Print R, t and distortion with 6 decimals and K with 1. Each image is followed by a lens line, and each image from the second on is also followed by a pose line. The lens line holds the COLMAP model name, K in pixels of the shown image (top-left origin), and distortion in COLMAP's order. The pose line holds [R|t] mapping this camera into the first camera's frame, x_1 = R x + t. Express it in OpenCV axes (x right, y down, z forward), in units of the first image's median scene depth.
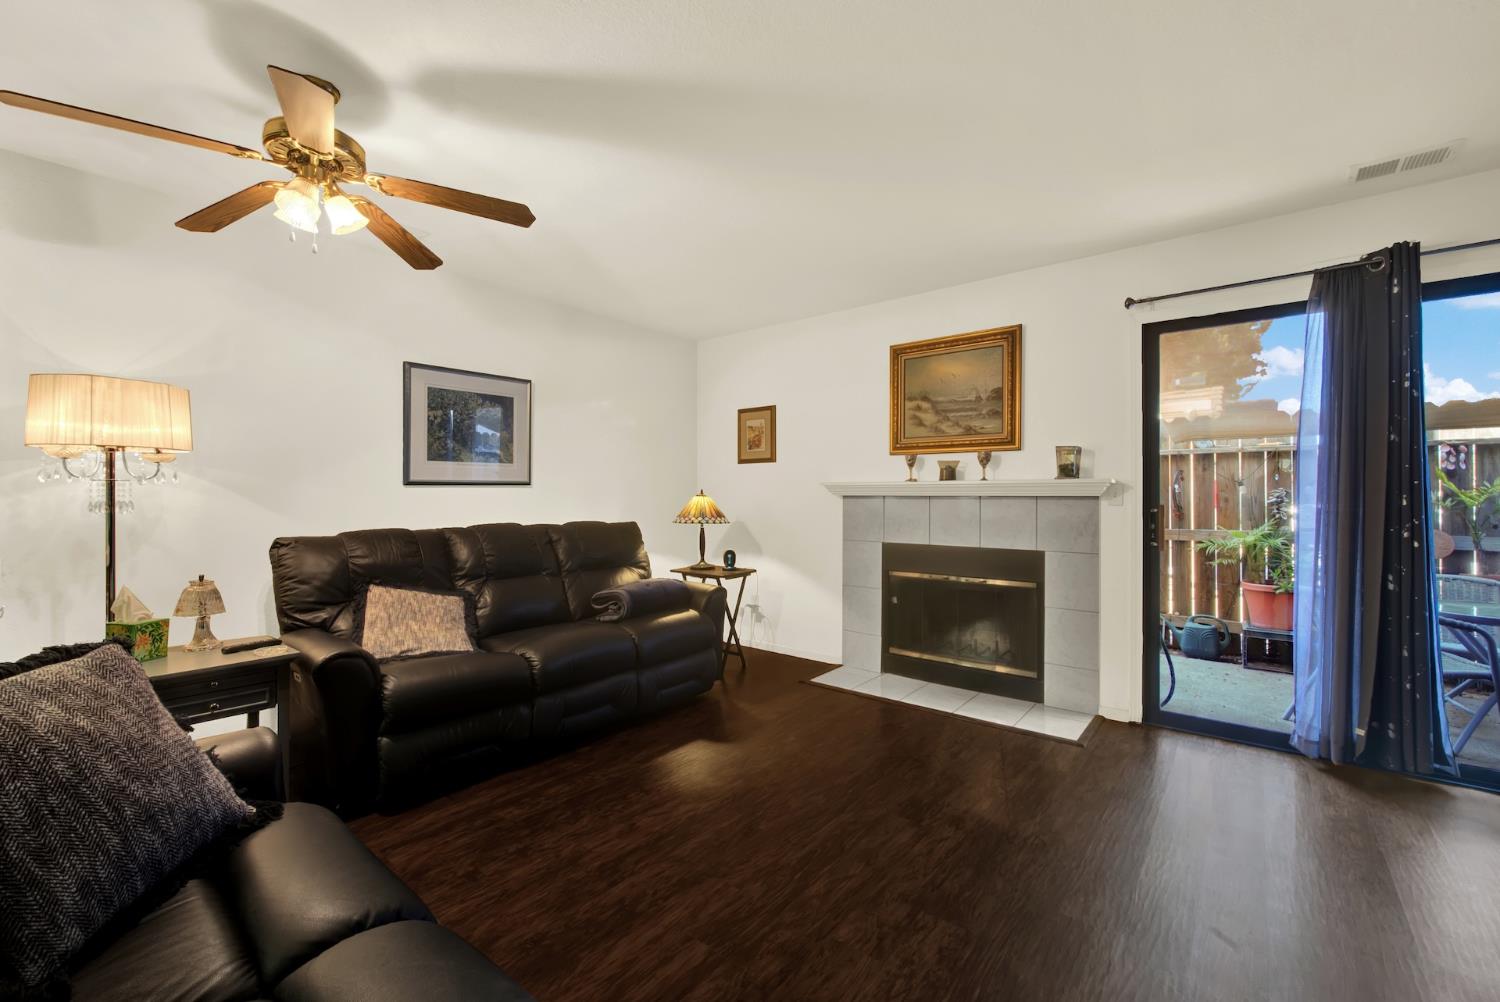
lens RADIAL K [[615.8, 0, 746.0], [0, 615.8, 497.6], [0, 0, 1]] dist [-0.000672, -0.000085]
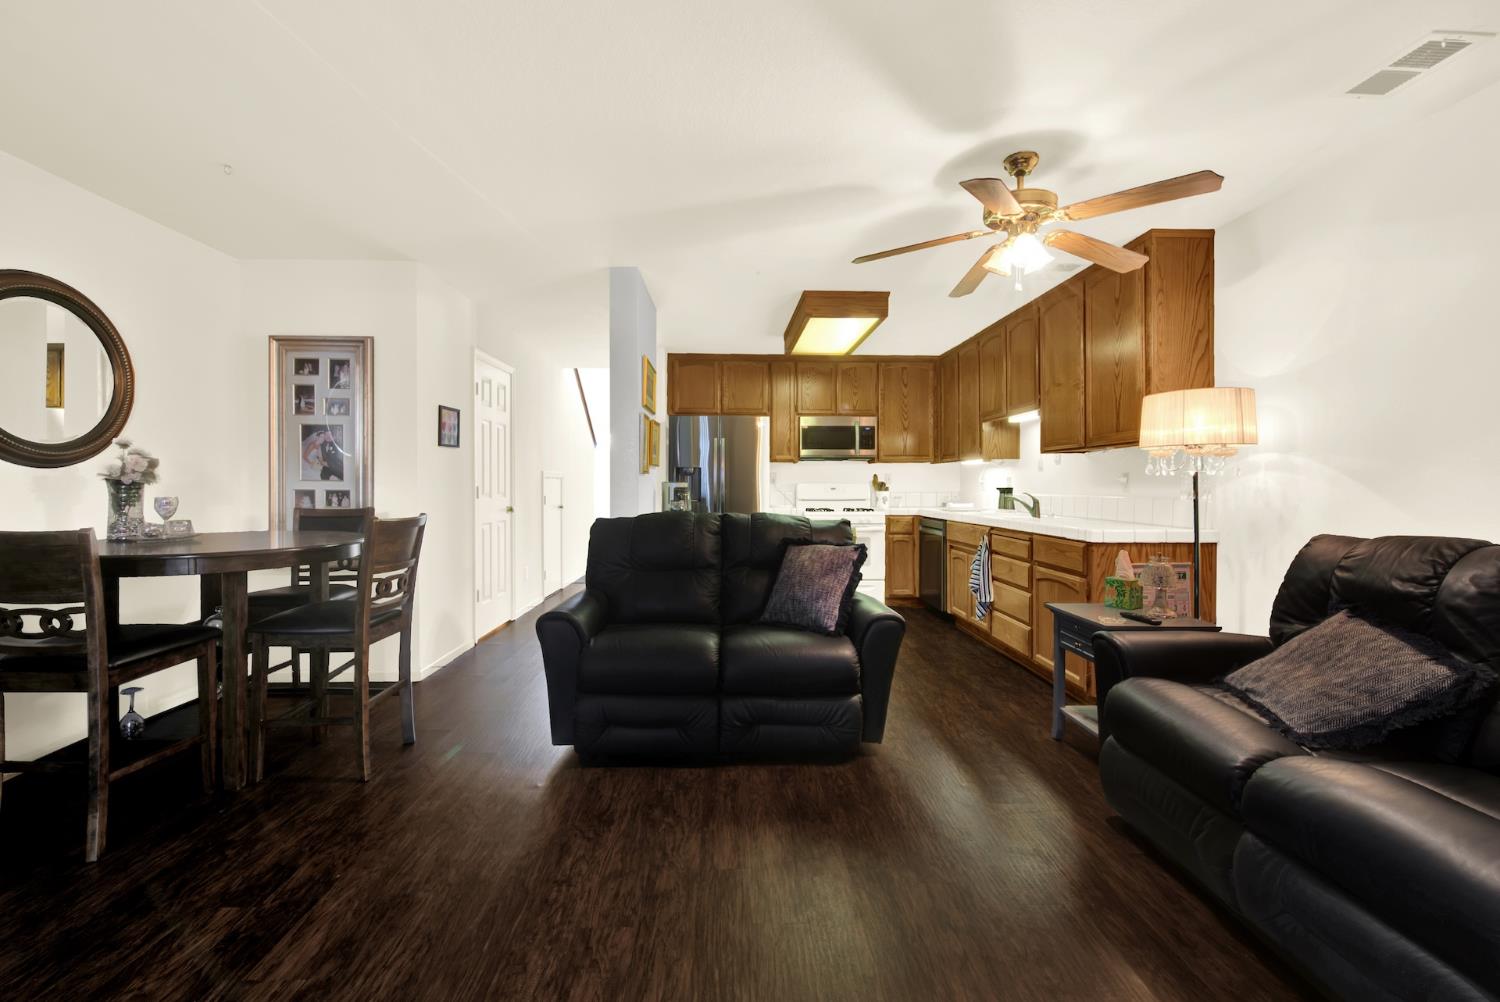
lens RADIAL K [[620.1, 0, 740.5], [0, 620.1, 487.0], [0, 0, 1]] dist [-0.001394, -0.000552]
pose [[-0.754845, -0.000761, -0.655903, 0.300694], [-0.003321, 0.999991, 0.002662, 0.000668], [0.655895, 0.004188, -0.754841, 0.842822]]
